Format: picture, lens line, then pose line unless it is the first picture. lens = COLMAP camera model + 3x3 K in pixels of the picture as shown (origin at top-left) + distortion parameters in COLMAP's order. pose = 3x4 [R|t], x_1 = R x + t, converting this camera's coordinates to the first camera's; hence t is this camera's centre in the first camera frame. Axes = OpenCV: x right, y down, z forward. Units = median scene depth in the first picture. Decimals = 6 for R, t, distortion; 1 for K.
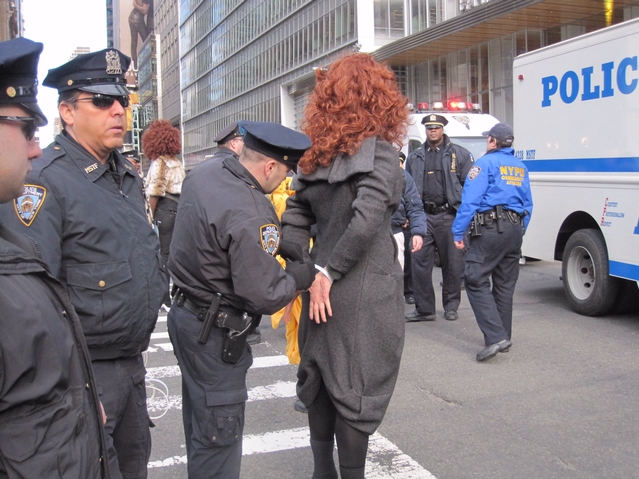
lens RADIAL K [[800.5, 0, 318.3], [0, 800.5, 239.7], [0, 0, 1]] dist [-0.010076, 0.000000]
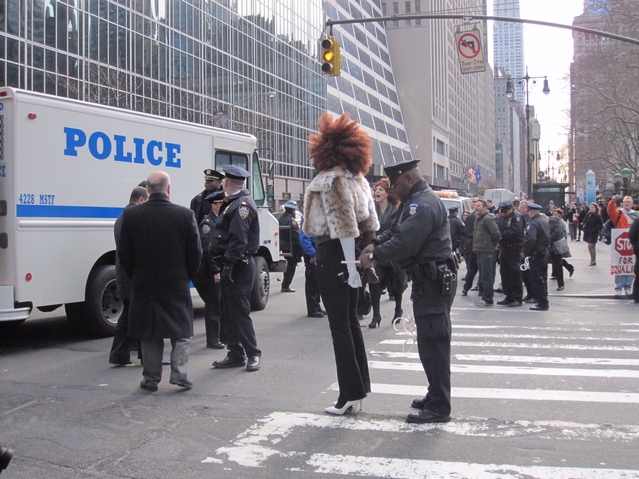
lens RADIAL K [[800.5, 0, 319.8], [0, 800.5, 238.7], [0, 0, 1]] dist [-0.010076, 0.000000]
pose [[-0.770277, -0.006999, 0.637671, -0.617607], [0.054365, 0.995579, 0.076597, -0.116186], [-0.635388, 0.093668, -0.766491, 1.552245]]
